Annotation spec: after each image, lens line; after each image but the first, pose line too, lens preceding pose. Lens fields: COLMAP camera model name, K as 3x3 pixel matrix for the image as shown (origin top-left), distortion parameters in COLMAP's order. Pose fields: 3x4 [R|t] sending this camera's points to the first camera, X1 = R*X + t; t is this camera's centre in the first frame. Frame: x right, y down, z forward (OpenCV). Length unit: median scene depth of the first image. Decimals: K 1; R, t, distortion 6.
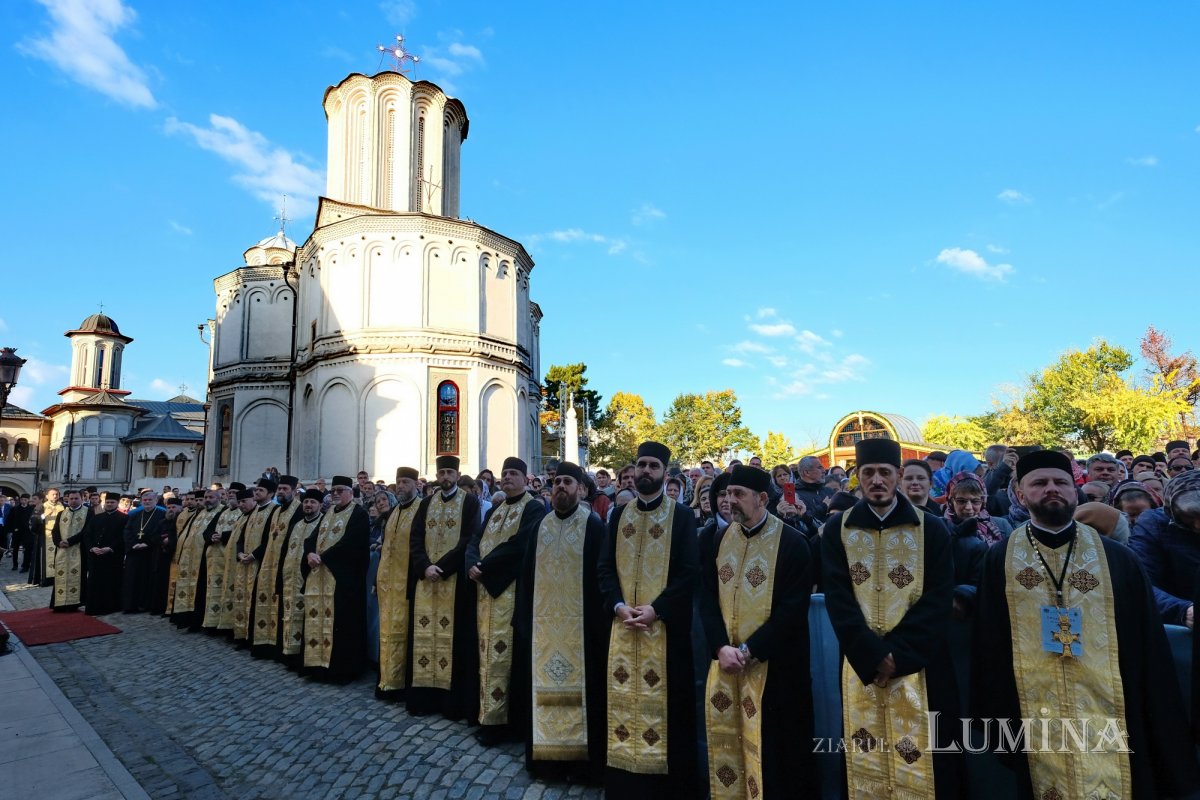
lens RADIAL K [[625.3, 0, 605.6], [0, 625.3, 391.4], [0, 0, 1]] dist [0.004248, -0.003961]
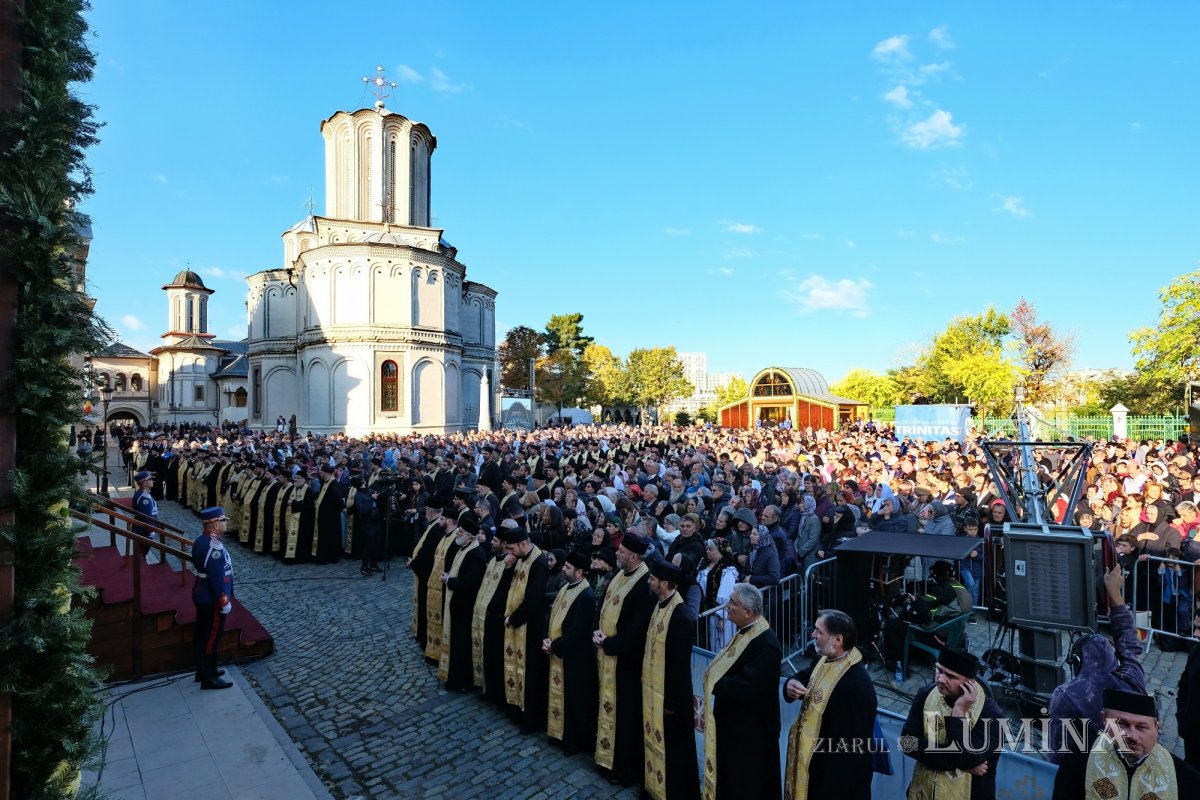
lens RADIAL K [[625.3, 0, 609.0], [0, 625.3, 388.5], [0, 0, 1]] dist [0.004248, -0.003961]
pose [[0.993798, 0.014082, -0.110304, 0.268856], [-0.001024, 0.993066, 0.117555, -0.079226], [0.111194, -0.116713, 0.986921, -0.250859]]
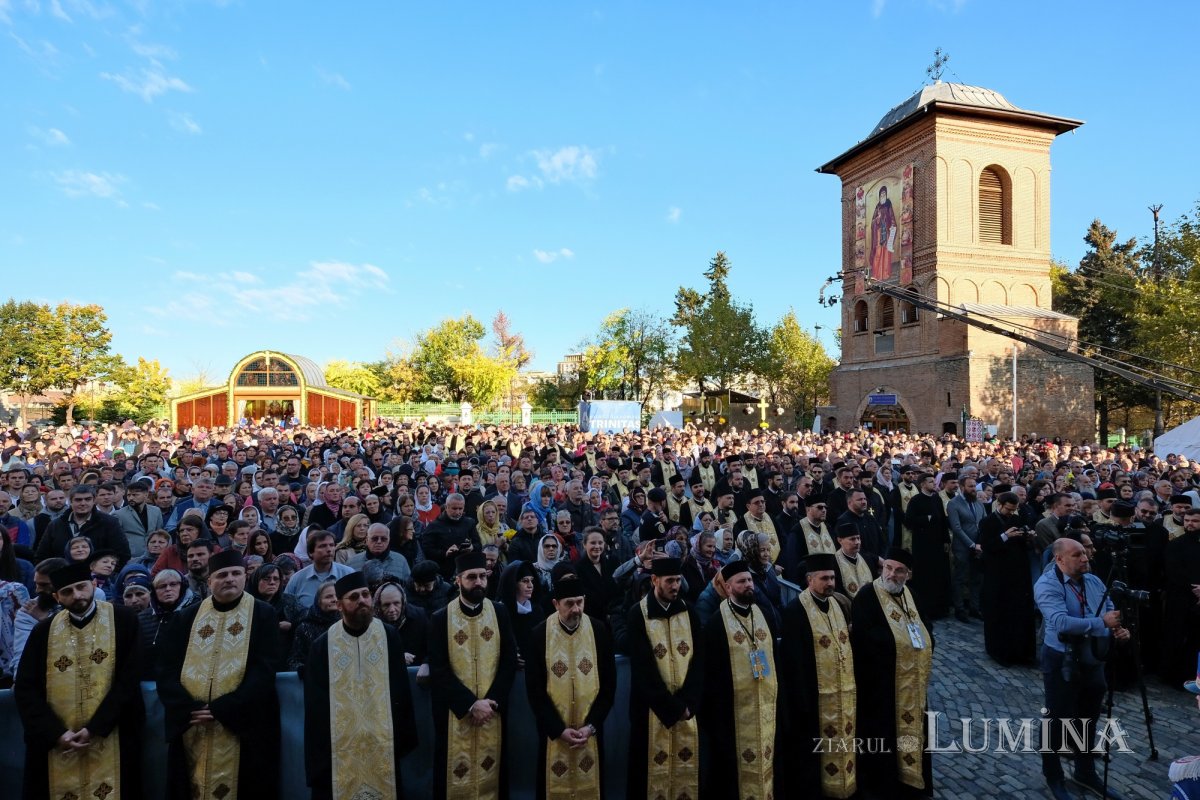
lens RADIAL K [[625.3, 0, 597.3], [0, 625.3, 402.1], [0, 0, 1]] dist [0.004248, -0.003961]
pose [[0.599754, 0.031693, 0.799556, -0.062462], [-0.138361, 0.988272, 0.064612, -0.025910], [-0.788131, -0.149379, 0.597105, 0.021392]]
